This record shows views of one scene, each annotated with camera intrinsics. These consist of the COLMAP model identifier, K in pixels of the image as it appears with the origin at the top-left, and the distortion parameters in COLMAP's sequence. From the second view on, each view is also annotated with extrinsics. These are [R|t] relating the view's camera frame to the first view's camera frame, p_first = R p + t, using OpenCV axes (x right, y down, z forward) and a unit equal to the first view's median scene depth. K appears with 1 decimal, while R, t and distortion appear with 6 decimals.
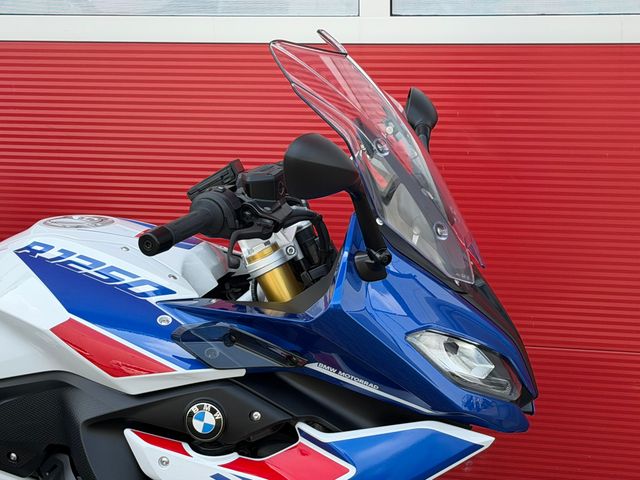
lens RADIAL K [[1439.0, 0, 320.0], [0, 1439.0, 240.0], [0, 0, 1]] dist [0.103581, 0.193776]
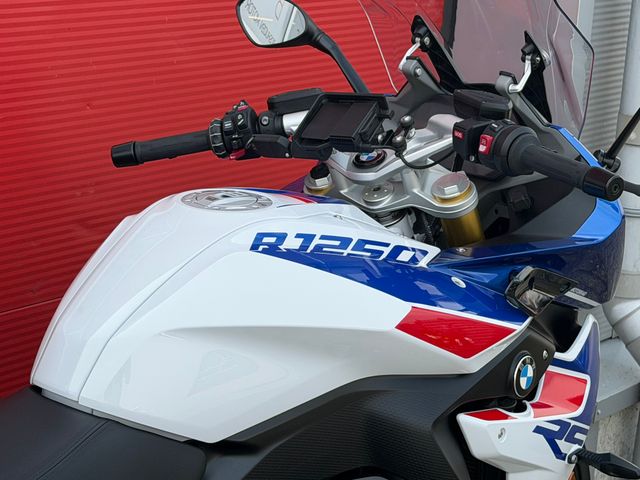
lens RADIAL K [[1439.0, 0, 320.0], [0, 1439.0, 240.0], [0, 0, 1]] dist [0.103581, 0.193776]
pose [[0.472407, -0.212190, 0.855457, -0.848776], [0.127409, 0.976834, 0.171937, -0.123925], [-0.872123, 0.027768, 0.488498, 0.621726]]
